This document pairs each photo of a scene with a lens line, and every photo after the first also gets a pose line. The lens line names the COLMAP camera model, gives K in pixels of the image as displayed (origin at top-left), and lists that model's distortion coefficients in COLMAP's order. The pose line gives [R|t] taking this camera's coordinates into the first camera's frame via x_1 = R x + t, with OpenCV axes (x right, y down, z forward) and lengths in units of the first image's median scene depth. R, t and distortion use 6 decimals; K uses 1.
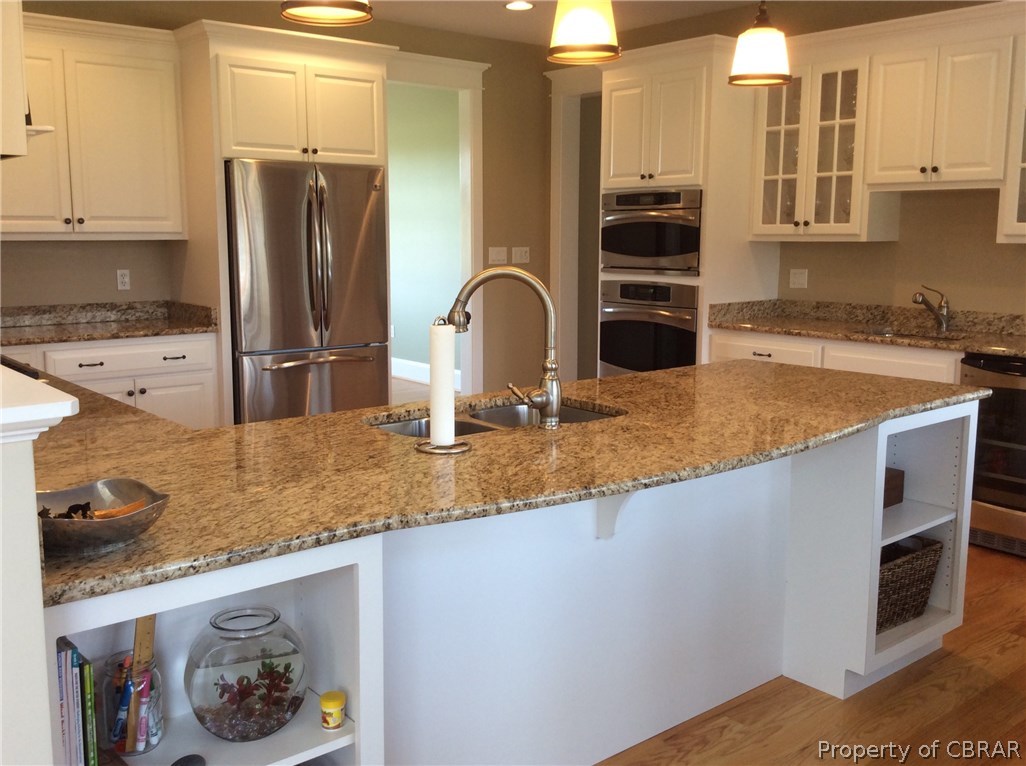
lens RADIAL K [[974.4, 0, 513.0], [0, 974.4, 383.0], [0, 0, 1]] dist [-0.080683, -0.010096]
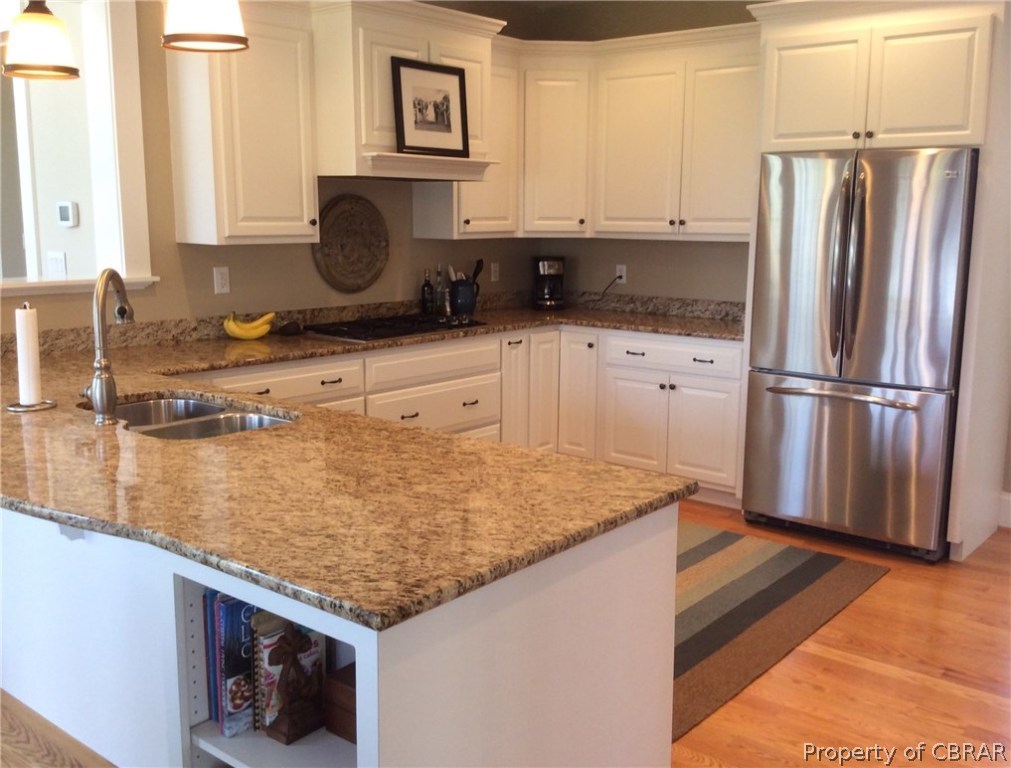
lens RADIAL K [[965.4, 0, 505.5], [0, 965.4, 384.0], [0, 0, 1]] dist [0.004497, -0.121041]
pose [[0.174128, 0.156657, -0.972182, 0.581181], [-0.145392, 0.980534, 0.131962, -0.103439], [0.973931, 0.118370, 0.193515, 0.605963]]
